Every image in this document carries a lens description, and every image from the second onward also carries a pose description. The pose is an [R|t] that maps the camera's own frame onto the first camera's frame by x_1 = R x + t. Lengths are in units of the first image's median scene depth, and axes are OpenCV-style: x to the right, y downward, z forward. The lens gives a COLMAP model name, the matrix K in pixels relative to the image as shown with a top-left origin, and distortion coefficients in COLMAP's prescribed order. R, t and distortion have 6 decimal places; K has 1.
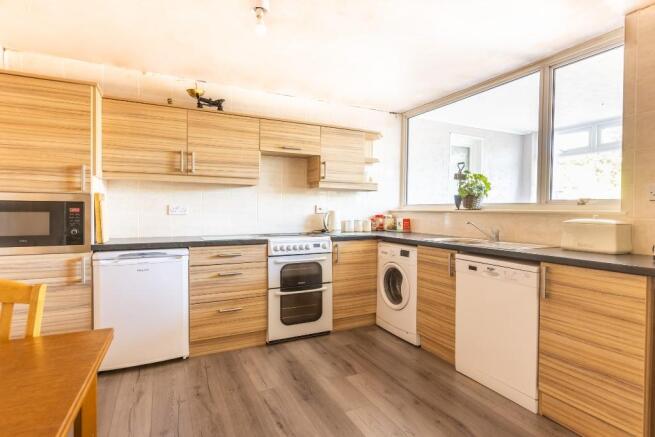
lens RADIAL K [[346.4, 0, 327.5], [0, 346.4, 218.5], [0, 0, 1]] dist [-0.001985, -0.000068]
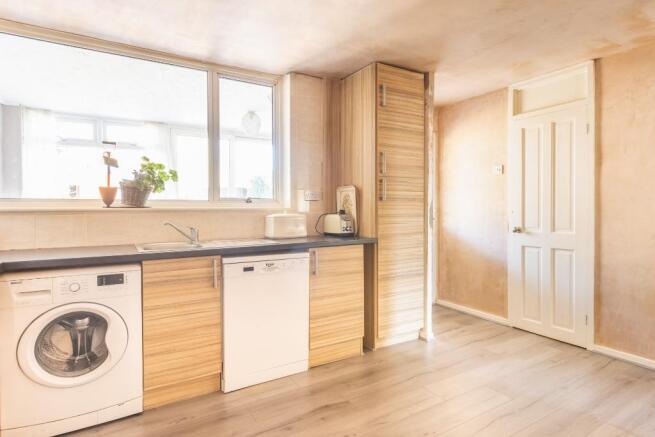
lens RADIAL K [[363.2, 0, 326.4], [0, 363.2, 216.8], [0, 0, 1]] dist [-0.001003, -0.000276]
pose [[-0.100467, -0.032292, 0.994416, -0.465020], [0.029484, 0.998938, 0.035418, -0.022301], [-0.994503, 0.032877, -0.099408, 0.706603]]
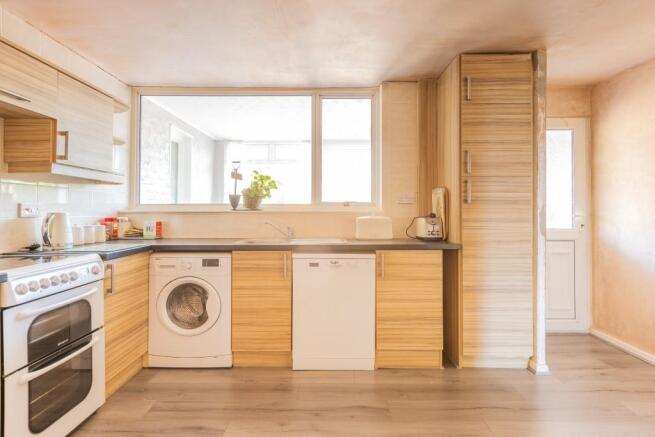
lens RADIAL K [[342.5, 0, 326.7], [0, 342.5, 209.7], [0, 0, 1]] dist [-0.001009, -0.000641]
pose [[0.440498, -0.003003, 0.897748, -0.408399], [0.025887, 0.999621, -0.009358, -0.012405], [-0.897380, 0.027363, 0.440409, 0.396551]]
